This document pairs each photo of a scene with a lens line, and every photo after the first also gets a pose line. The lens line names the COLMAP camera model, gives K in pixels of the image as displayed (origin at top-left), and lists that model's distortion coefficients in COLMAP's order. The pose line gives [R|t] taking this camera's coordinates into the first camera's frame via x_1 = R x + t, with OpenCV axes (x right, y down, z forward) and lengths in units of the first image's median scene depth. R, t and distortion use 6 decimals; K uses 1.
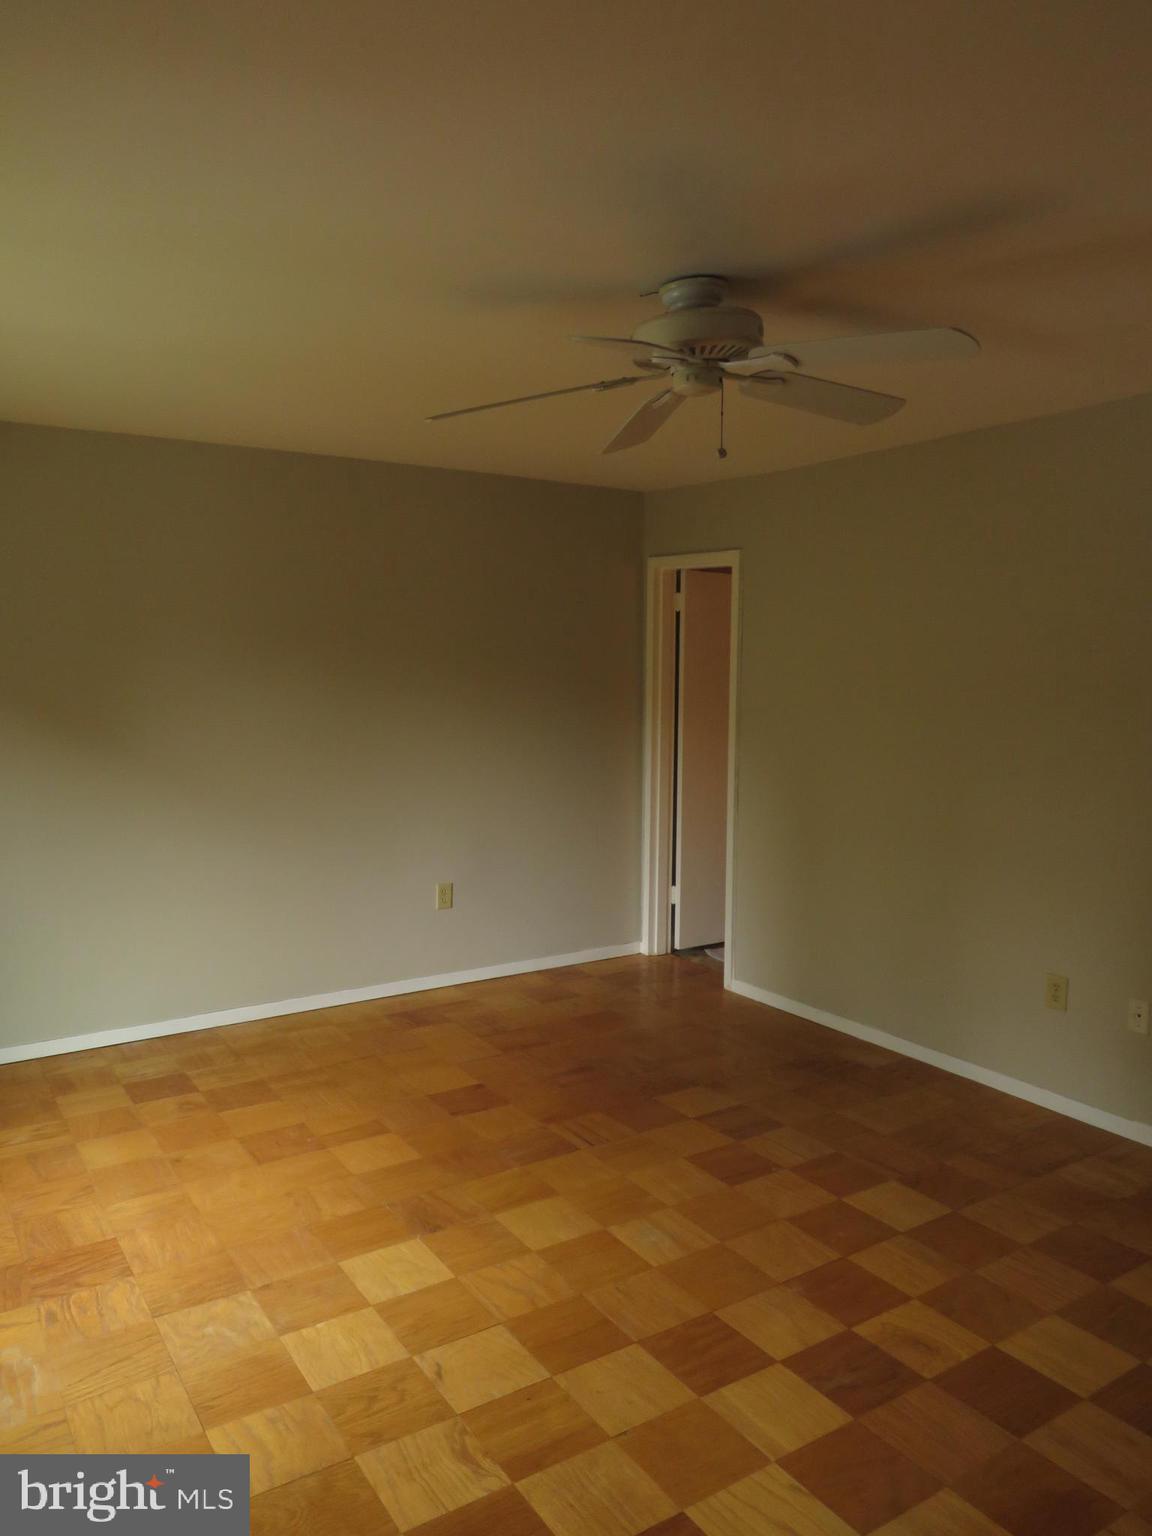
lens RADIAL K [[1113.0, 0, 576.0], [0, 1113.0, 768.0], [0, 0, 1]] dist [-0.001181, -0.003970]
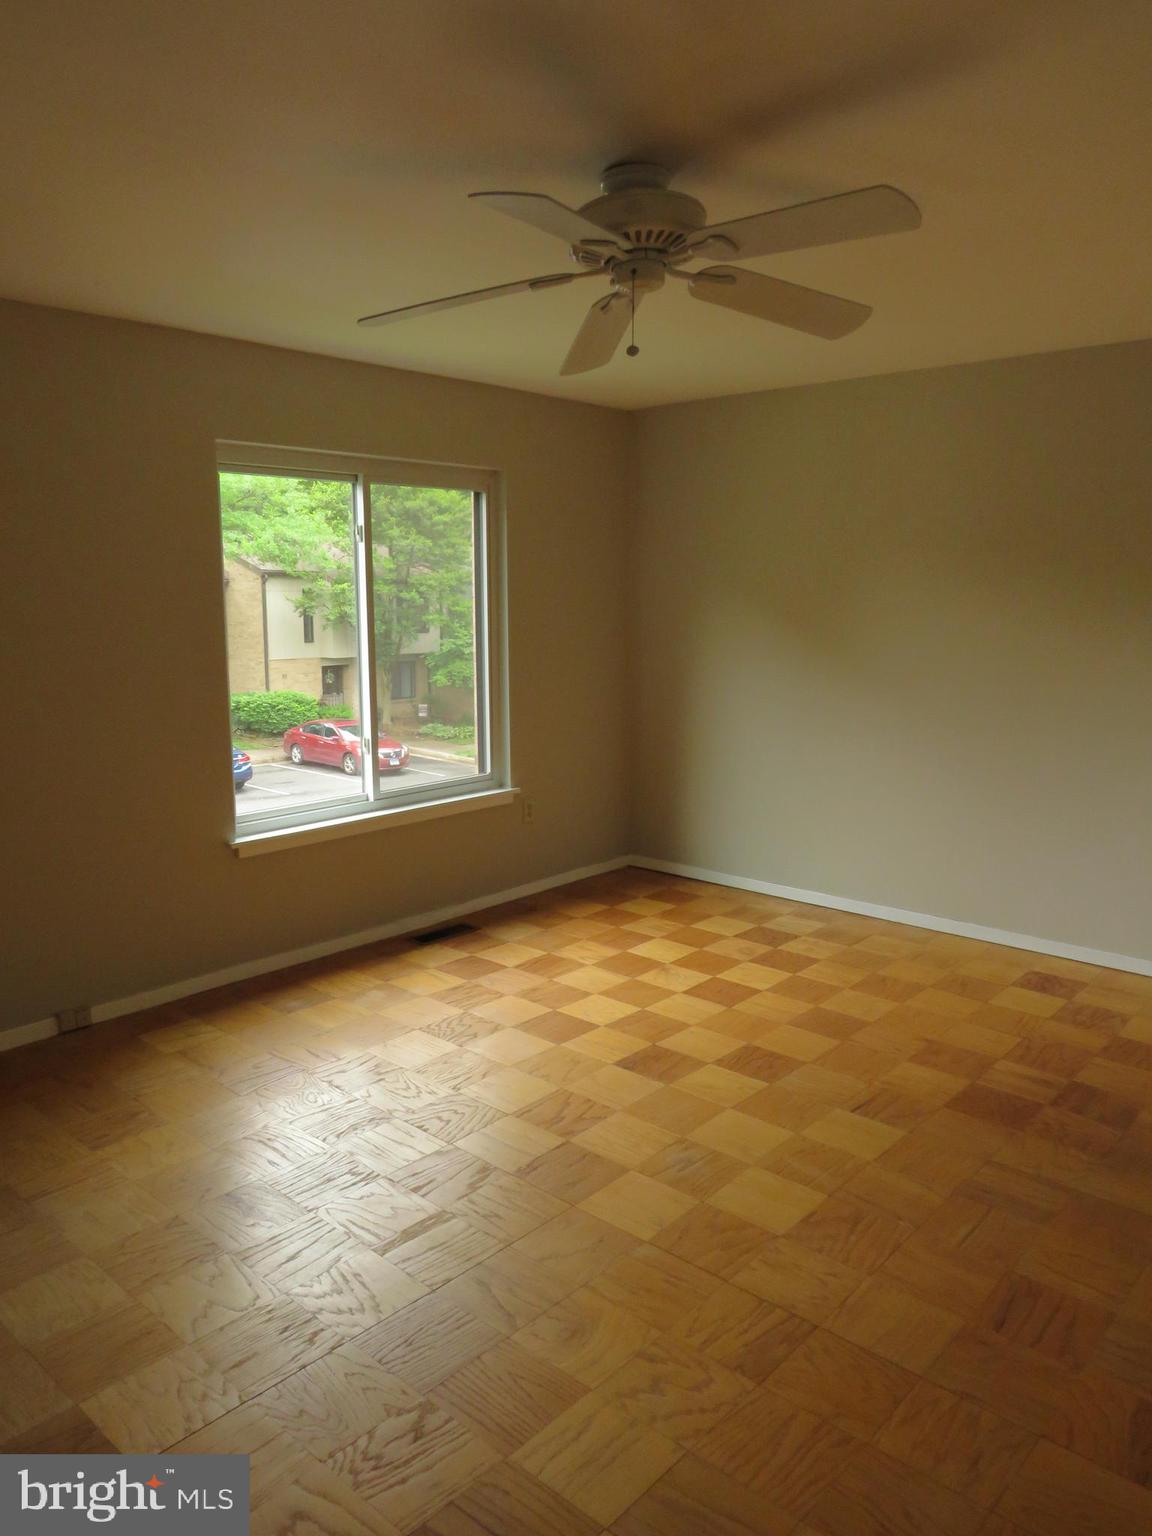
lens RADIAL K [[1113.0, 0, 576.0], [0, 1113.0, 768.0], [0, 0, 1]] dist [-0.001181, -0.003970]
pose [[0.265728, 0.153577, -0.951737, 0.724520], [-0.095417, 0.986572, 0.132558, -0.039576], [0.959314, 0.055588, 0.276814, 0.455583]]
